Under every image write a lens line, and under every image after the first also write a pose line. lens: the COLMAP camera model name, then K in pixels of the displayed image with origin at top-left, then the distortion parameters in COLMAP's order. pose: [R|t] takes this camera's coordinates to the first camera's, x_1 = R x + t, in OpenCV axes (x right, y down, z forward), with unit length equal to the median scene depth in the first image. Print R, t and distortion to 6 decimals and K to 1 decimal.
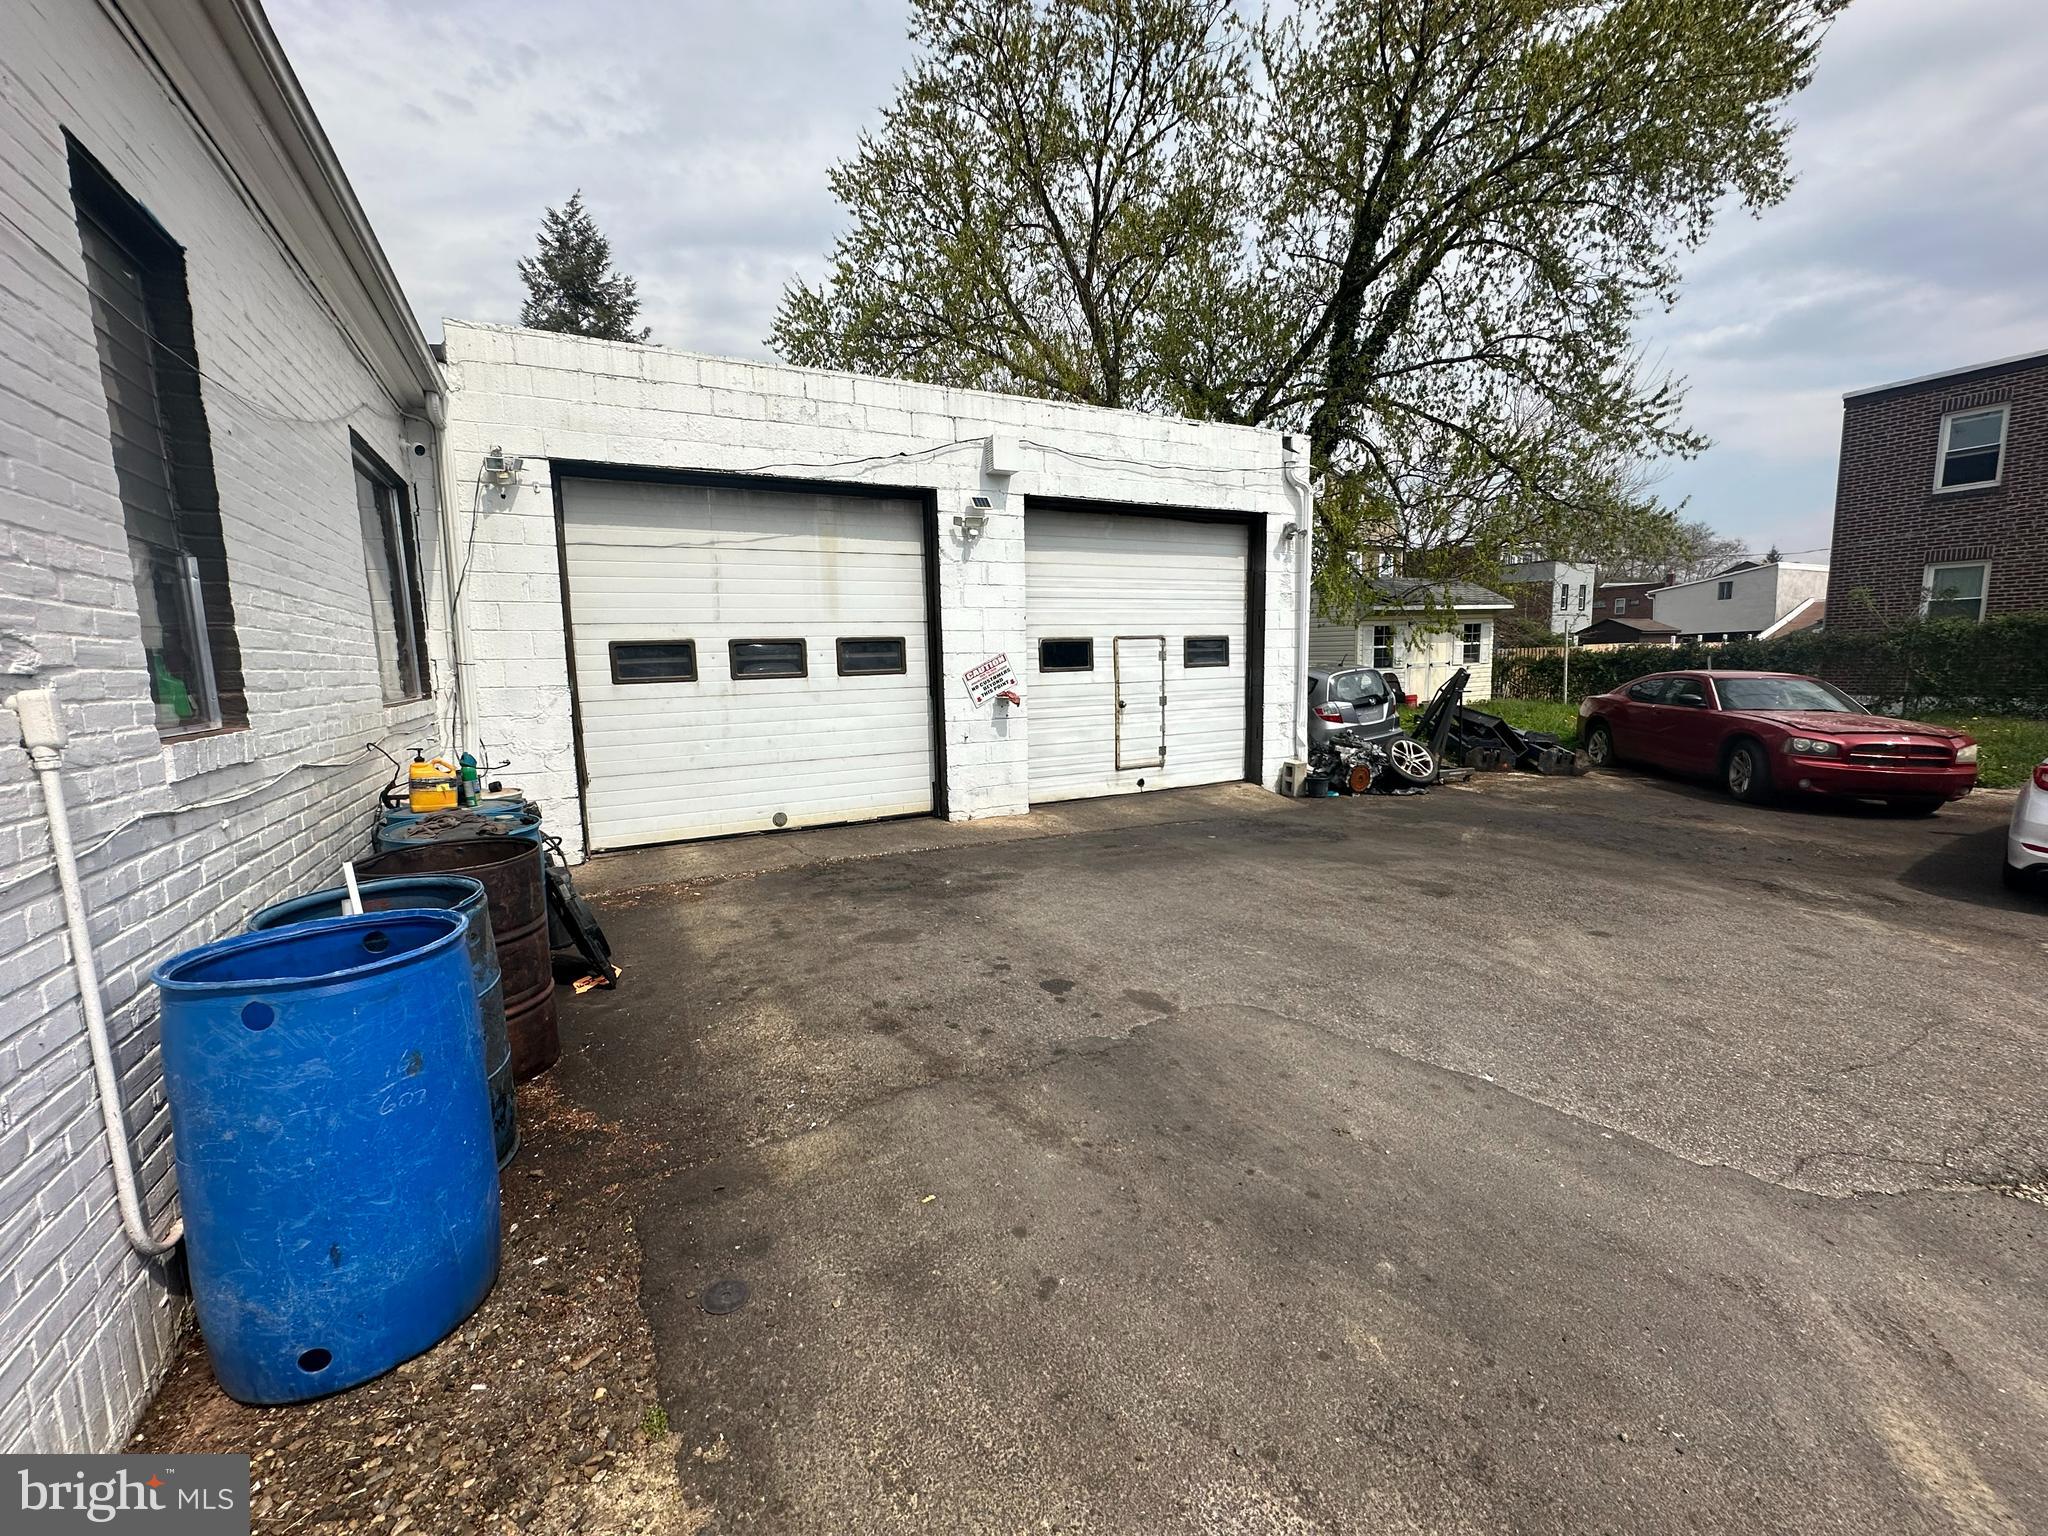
lens RADIAL K [[816.9, 0, 1022.3], [0, 816.9, 770.1], [0, 0, 1]] dist [-0.003366, 0.001019]
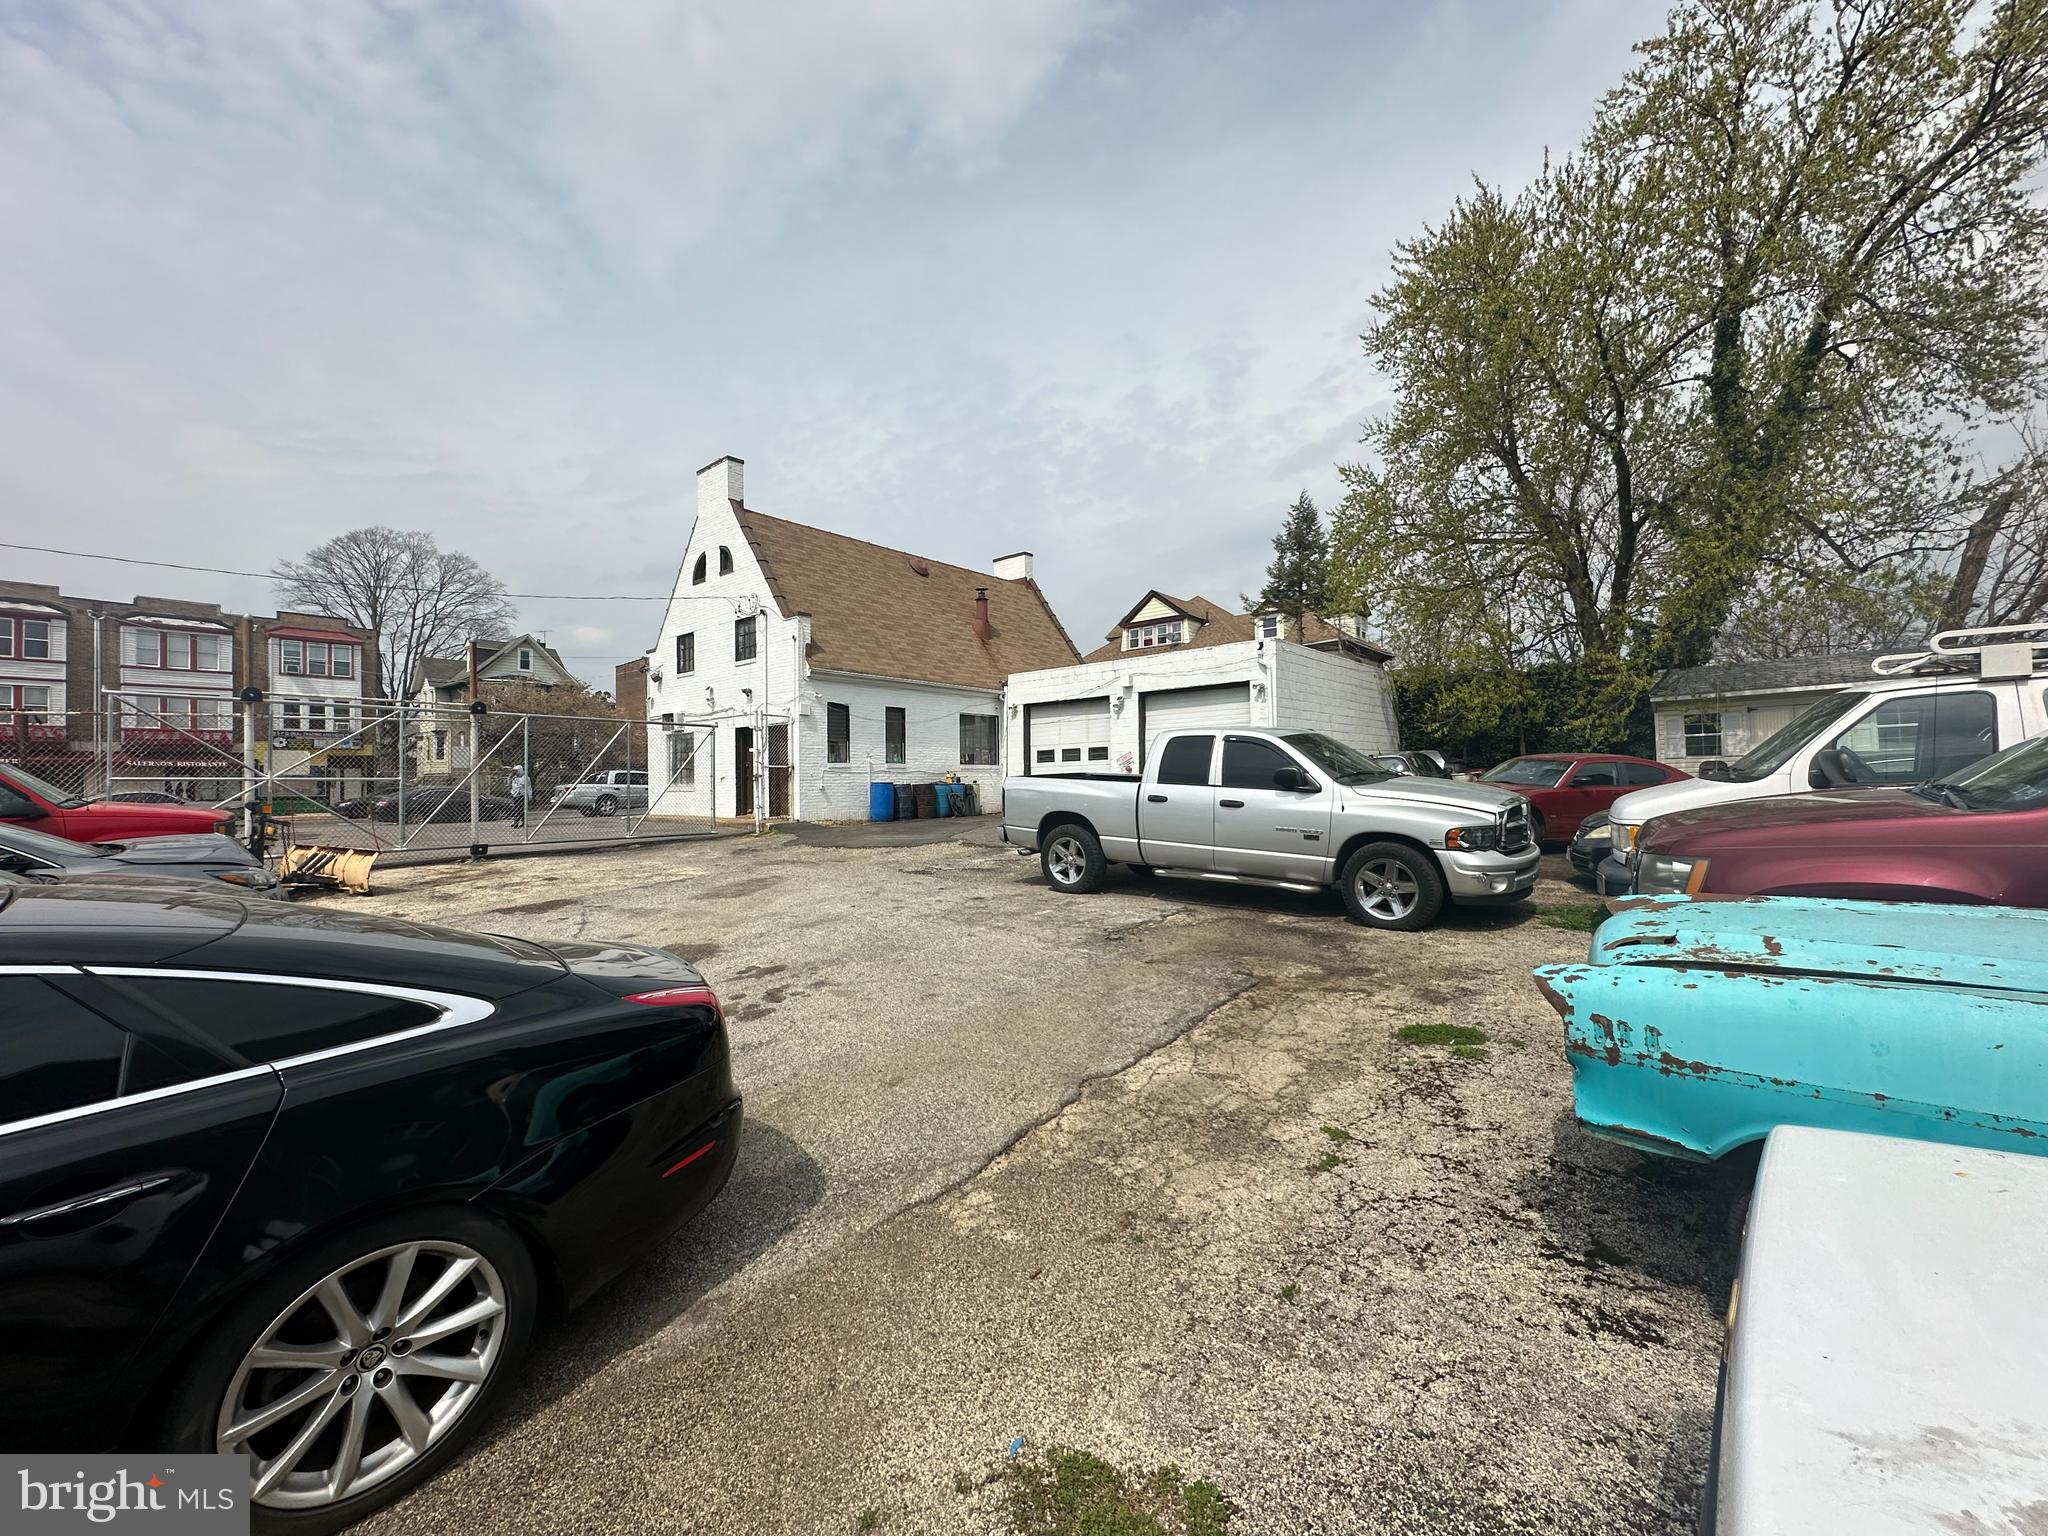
lens RADIAL K [[816.9, 0, 1030.5], [0, 816.9, 765.6], [0, 0, 1]] dist [-0.003366, 0.001019]
pose [[0.380289, -0.005764, -0.924850, 1.656278], [-0.117611, 0.991561, -0.054540, 0.061226], [0.917359, 0.129514, 0.376401, -0.211513]]
